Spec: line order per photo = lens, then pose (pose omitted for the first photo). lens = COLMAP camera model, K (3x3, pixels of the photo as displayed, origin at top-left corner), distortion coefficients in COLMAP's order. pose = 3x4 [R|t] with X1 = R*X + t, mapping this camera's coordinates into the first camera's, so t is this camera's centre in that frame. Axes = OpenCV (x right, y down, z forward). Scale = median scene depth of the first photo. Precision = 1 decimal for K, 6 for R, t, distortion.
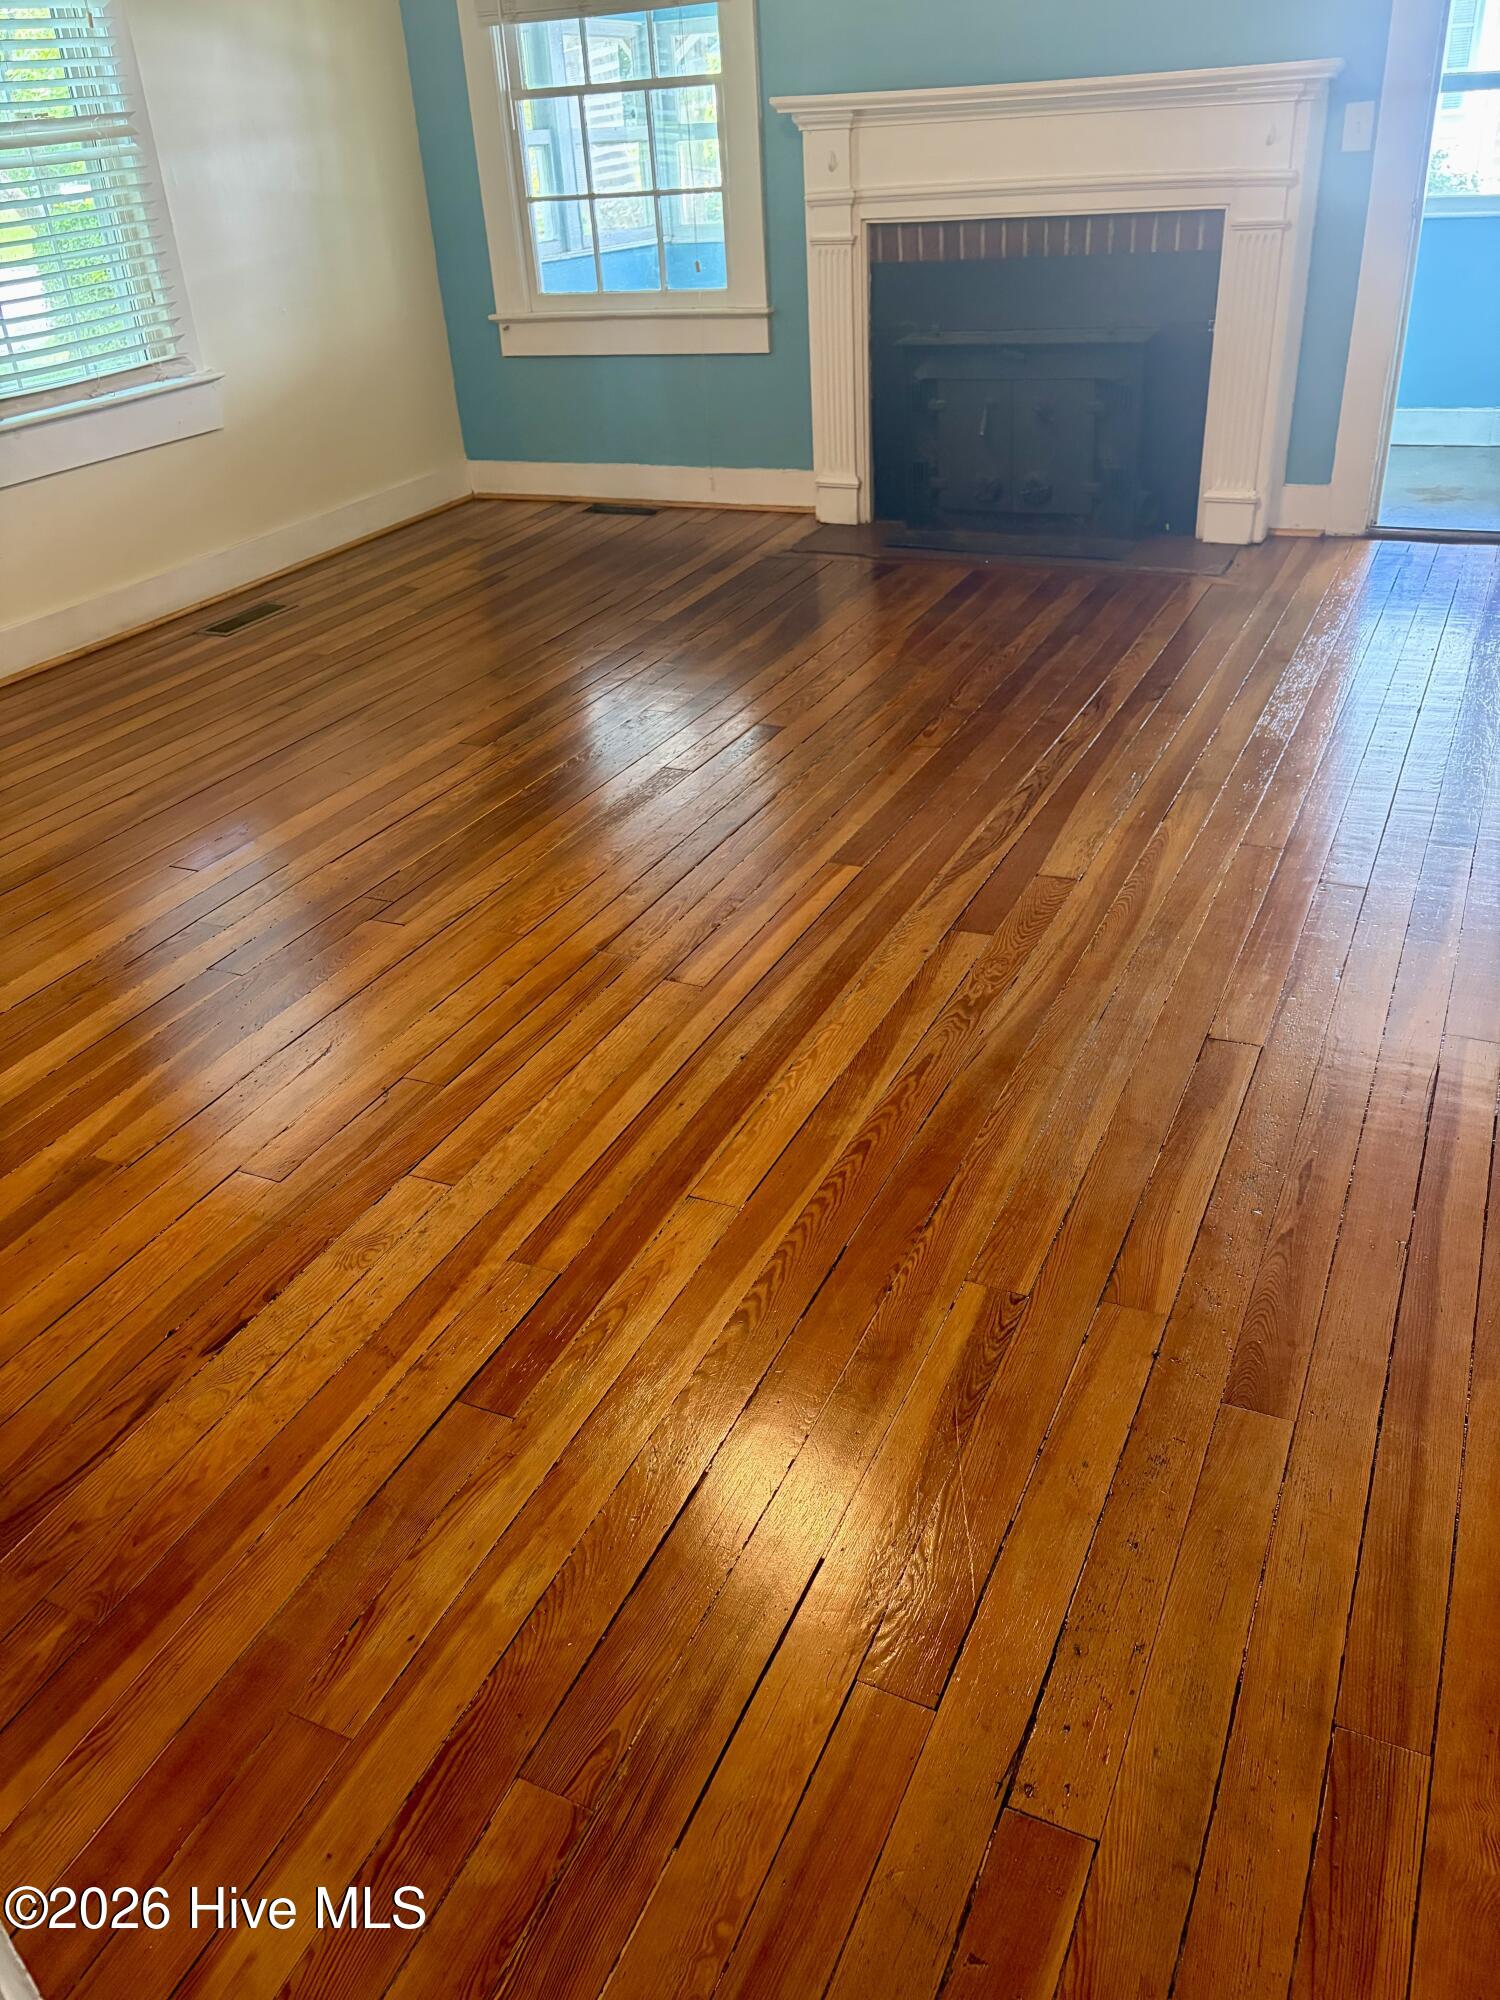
lens RADIAL K [[1512.5, 0, 758.0], [0, 1512.5, 986.2], [0, 0, 1]] dist [0.011688, -0.001590]
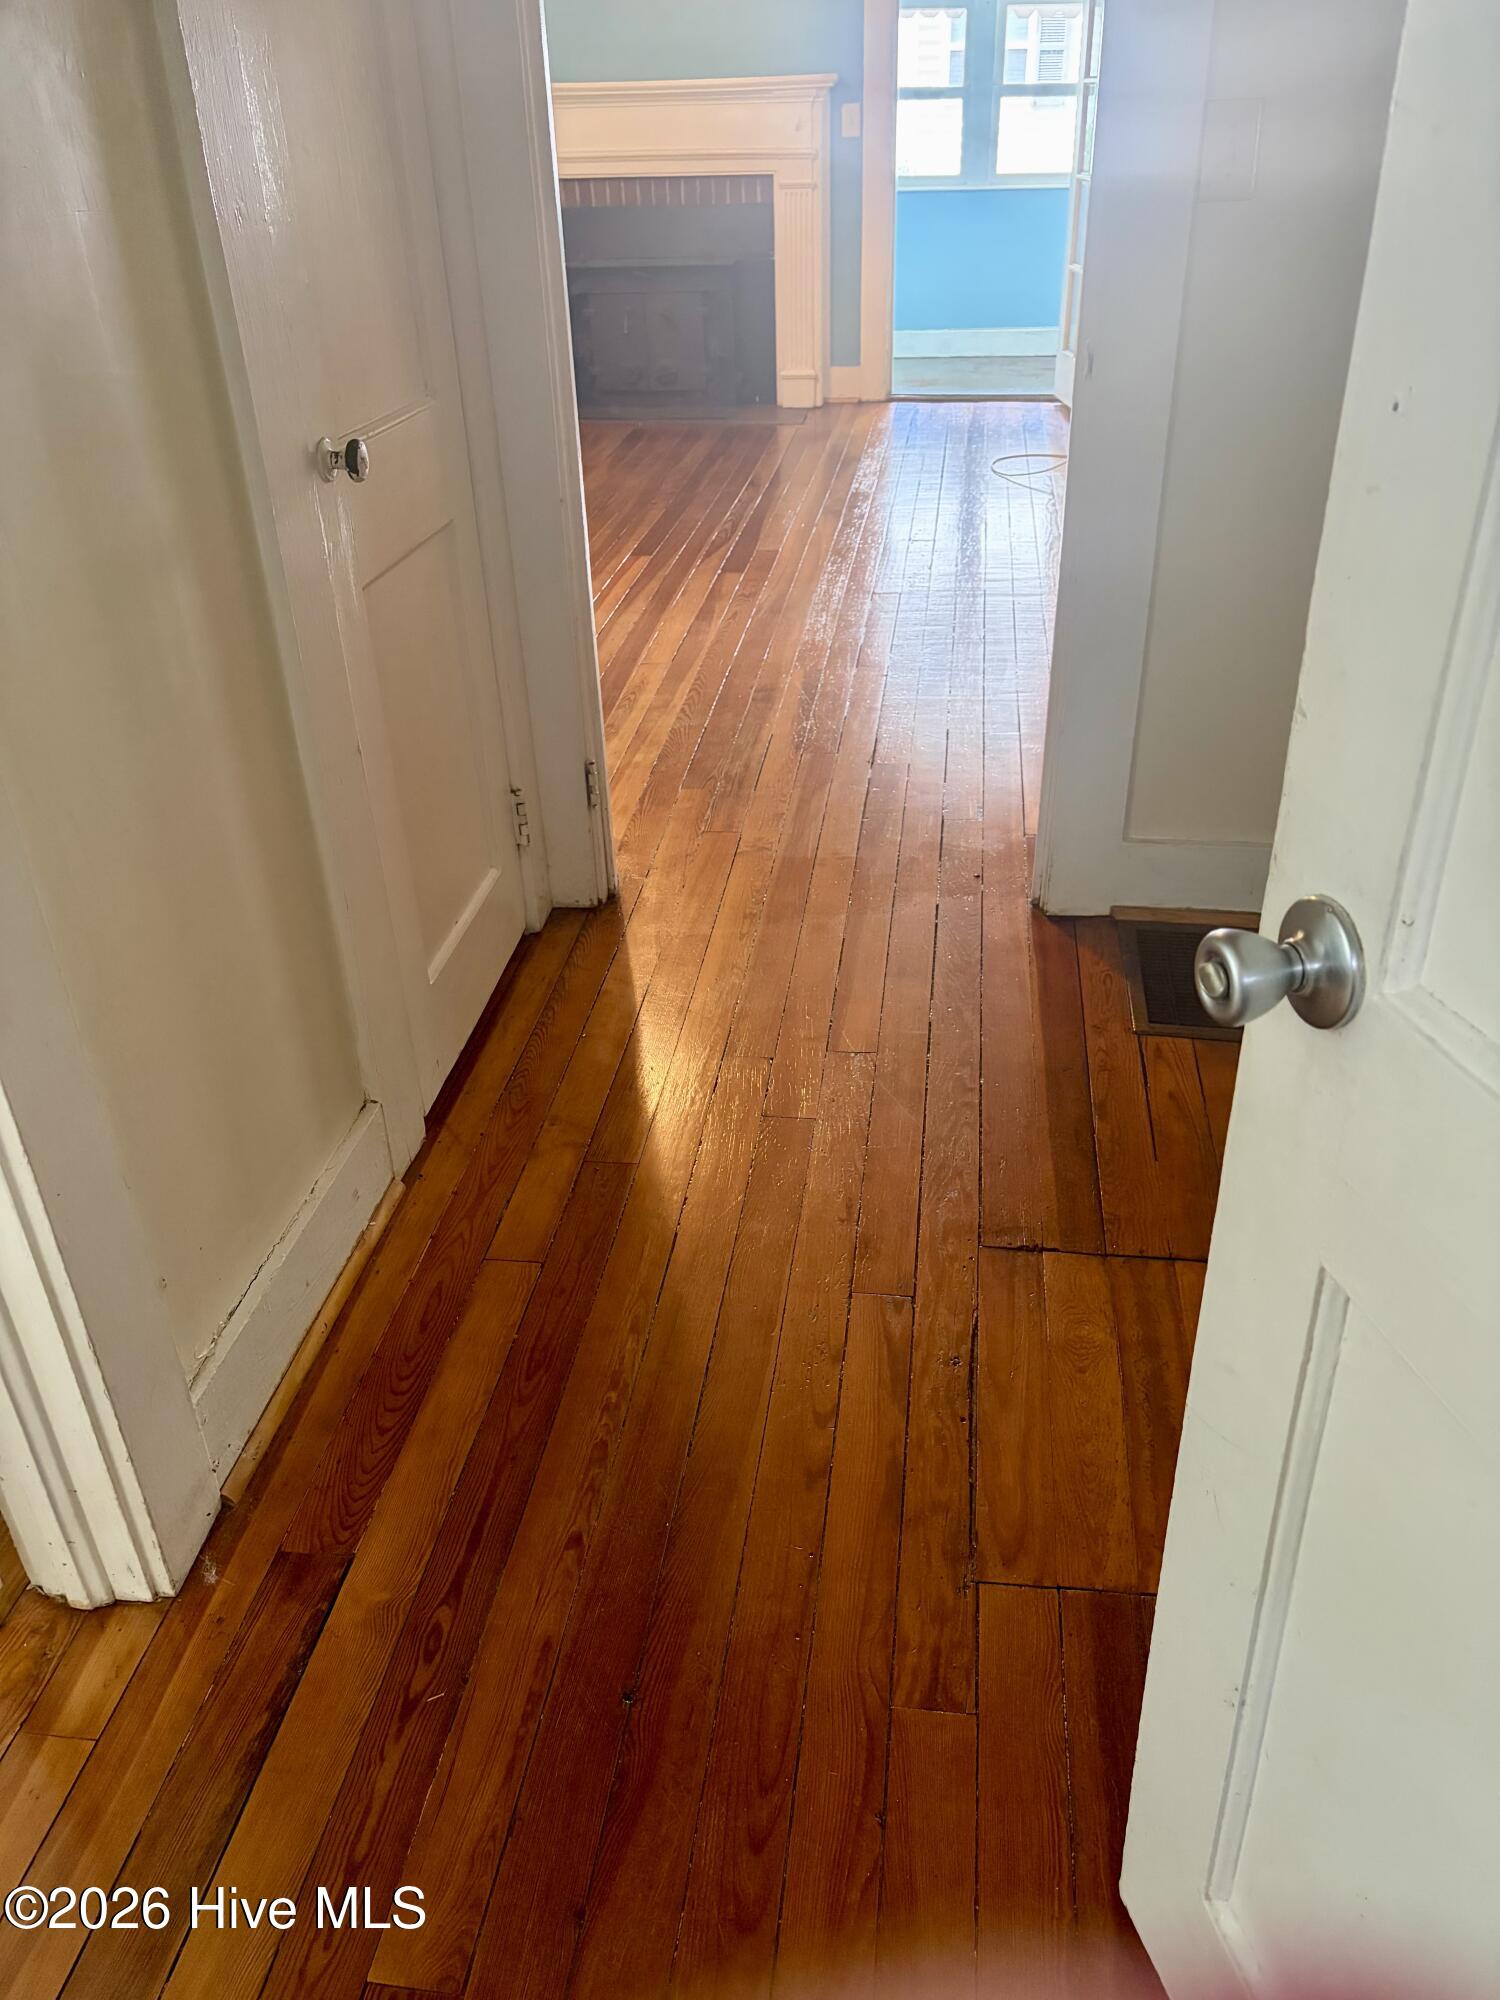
lens RADIAL K [[1512.5, 0, 739.3], [0, 1512.5, 1005.3], [0, 0, 1]] dist [0.011688, -0.001590]
pose [[0.952783, -0.129826, 0.274498, -0.229765], [0.126623, 0.991514, 0.029434, 0.237938], [-0.275990, 0.006714, 0.961137, -0.395937]]
